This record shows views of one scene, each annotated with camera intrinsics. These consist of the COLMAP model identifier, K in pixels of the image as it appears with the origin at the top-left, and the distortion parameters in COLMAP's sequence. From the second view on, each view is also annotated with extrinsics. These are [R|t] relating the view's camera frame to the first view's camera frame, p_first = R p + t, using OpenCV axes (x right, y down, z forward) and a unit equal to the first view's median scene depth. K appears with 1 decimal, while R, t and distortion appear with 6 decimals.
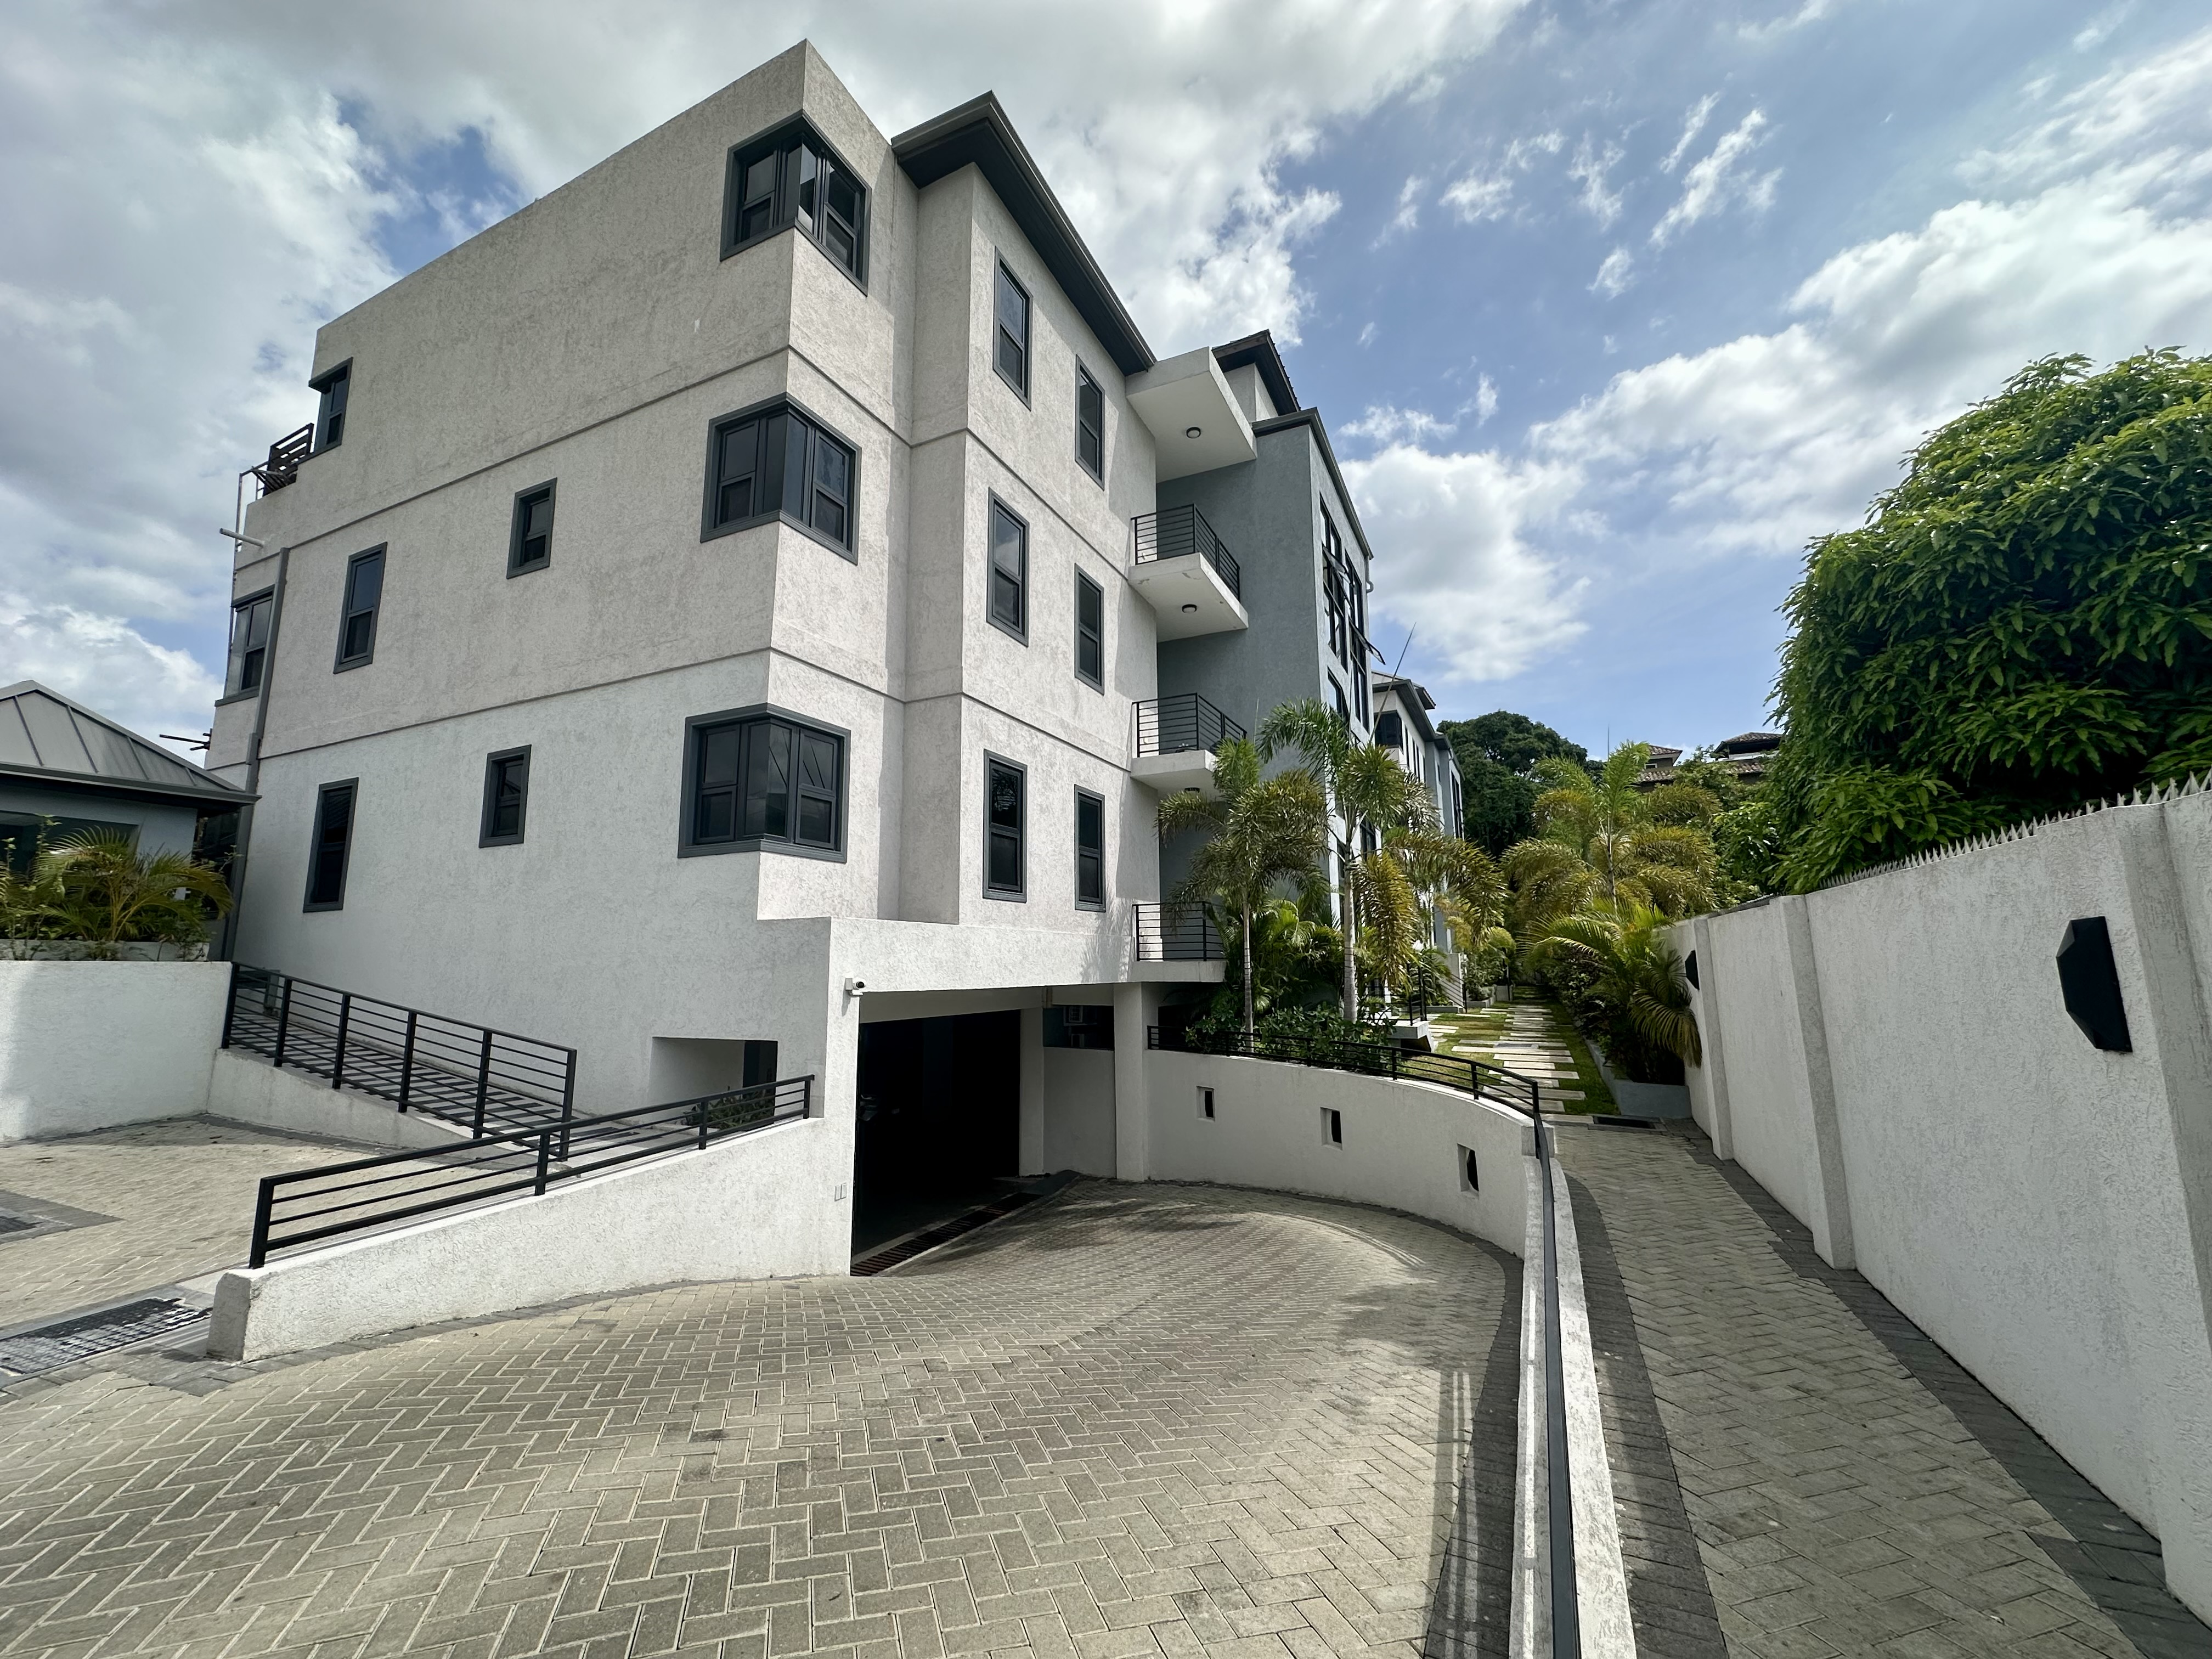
lens RADIAL K [[886.8, 0, 1110.4], [0, 886.8, 828.9], [0, 0, 1]] dist [-0.002156, -0.000676]
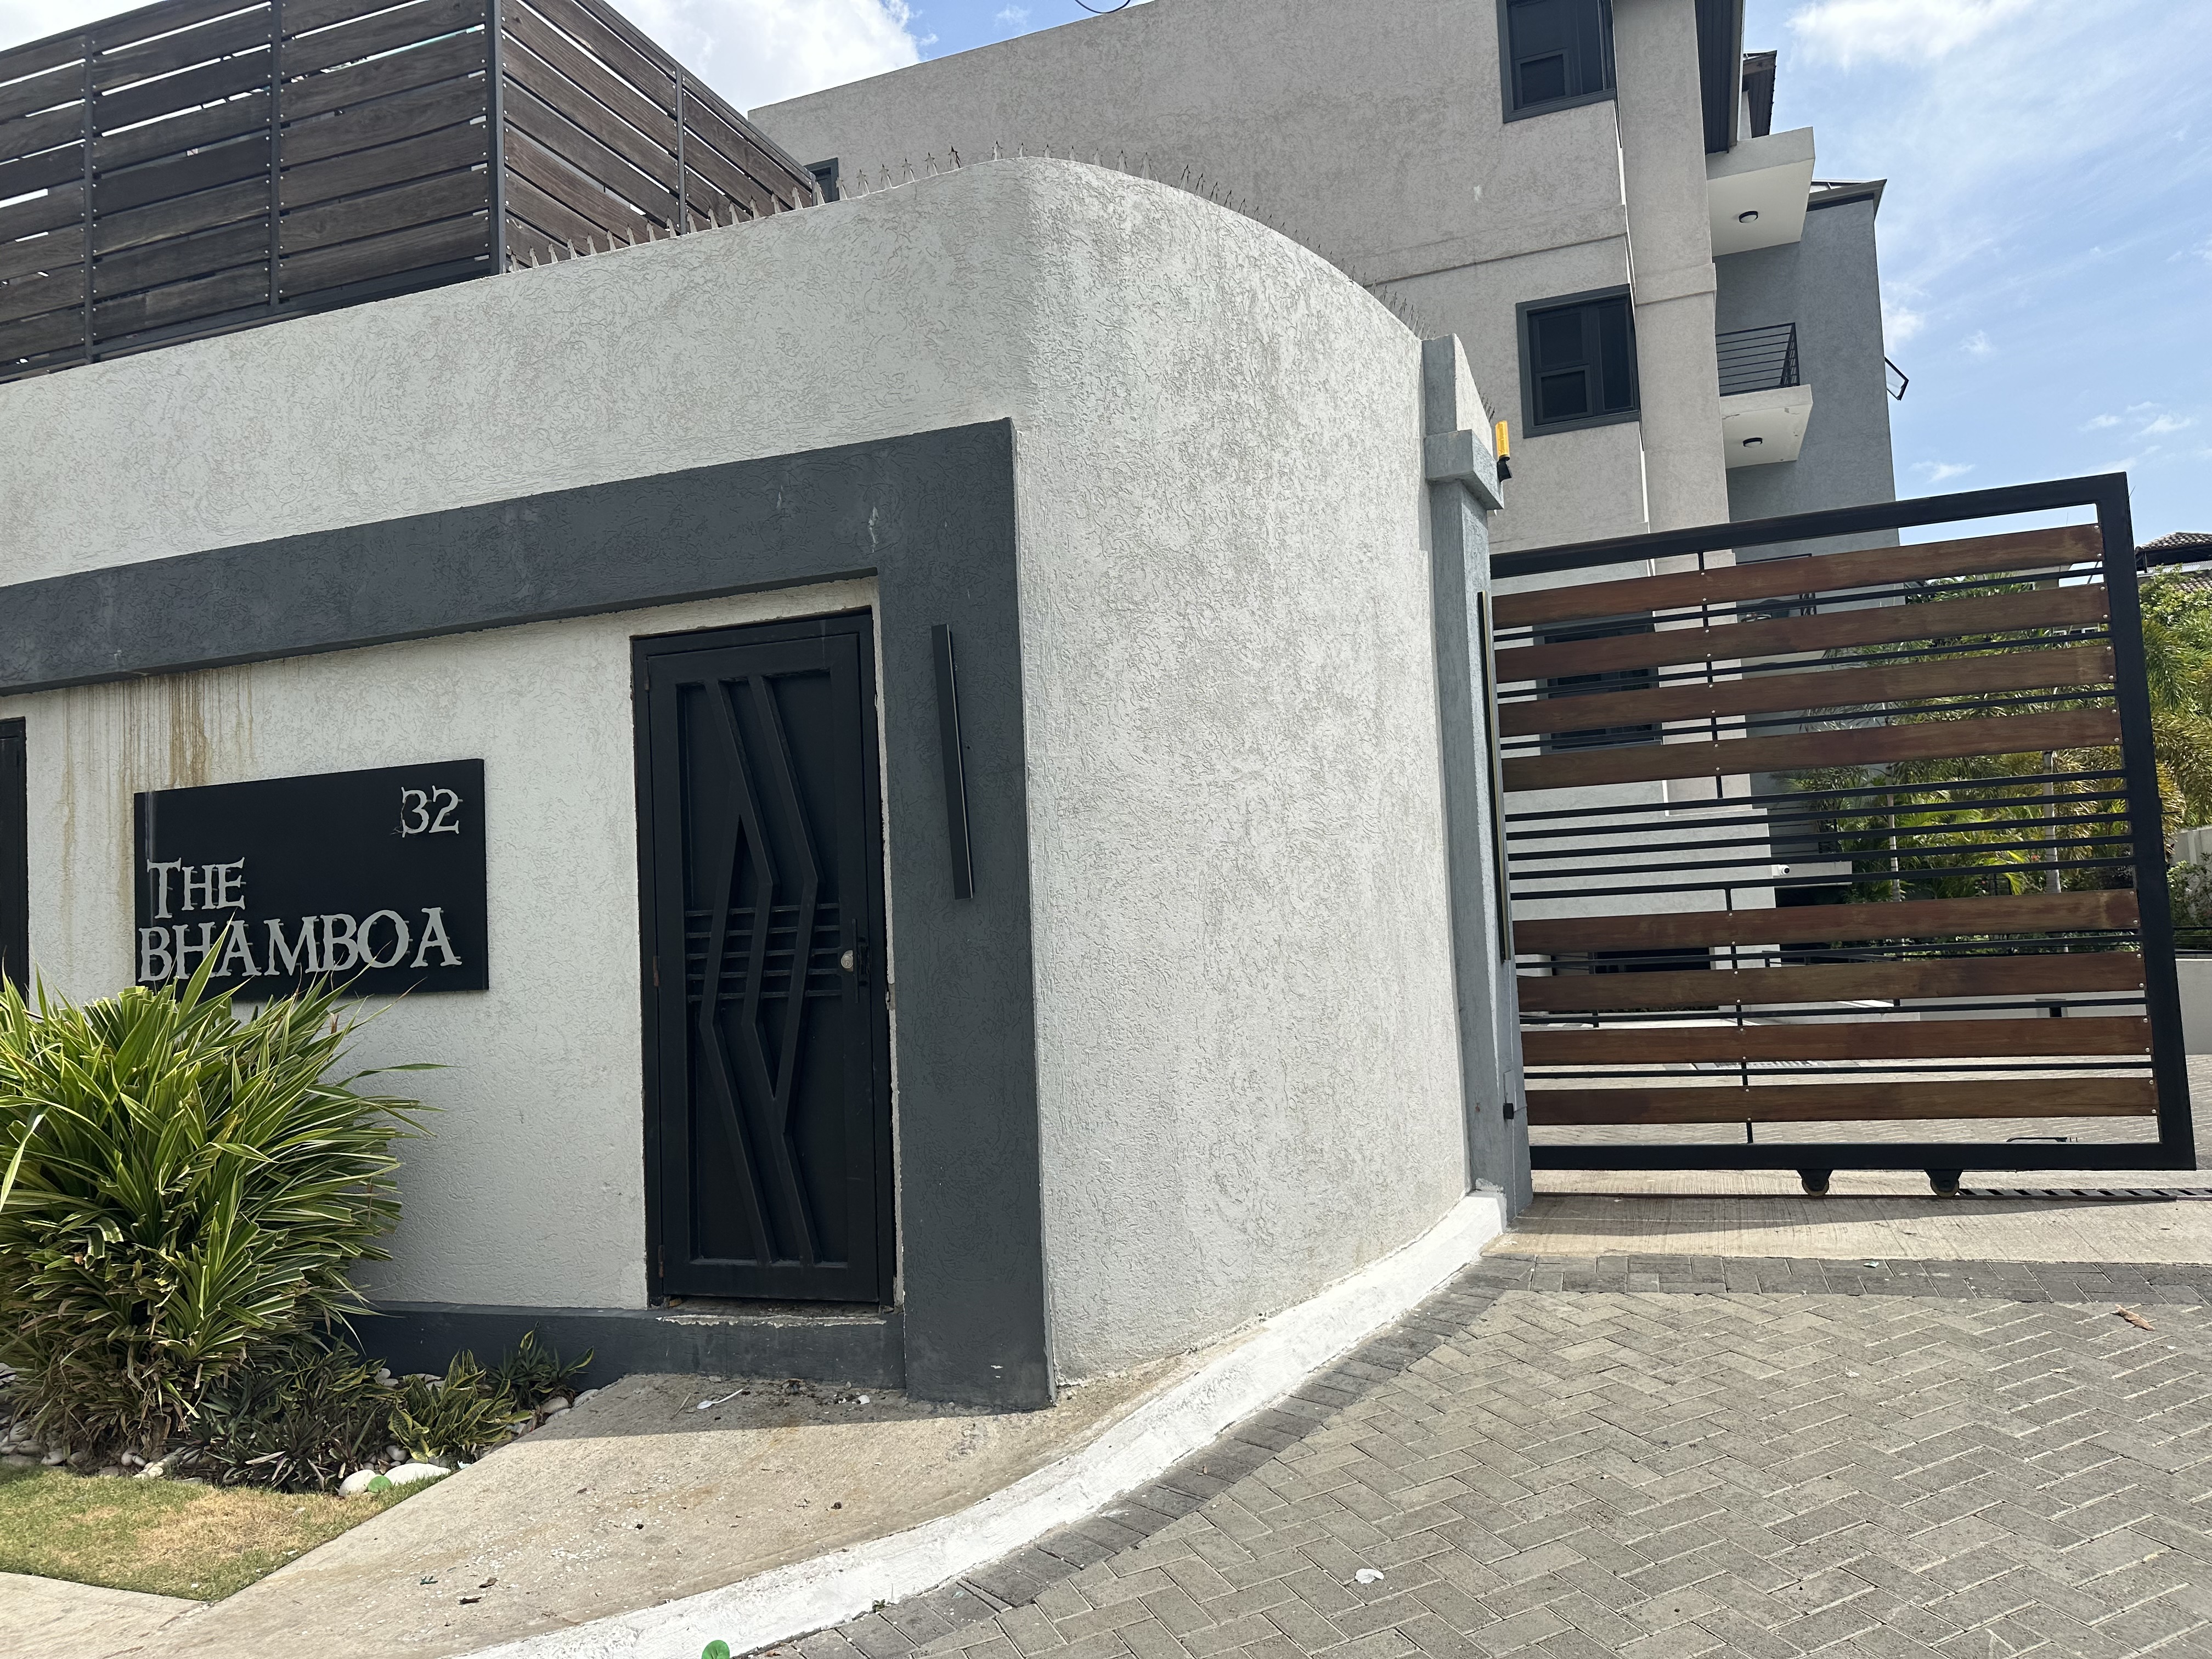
lens RADIAL K [[1569.0, 0, 1106.3], [0, 1569.0, 828.2], [0, 0, 1]] dist [-0.001918, 0.000292]
pose [[0.995777, -0.035917, 0.084492, -0.978873], [0.028793, 0.996044, 0.084065, -0.049002], [-0.087177, -0.081277, 0.992872, -0.636086]]
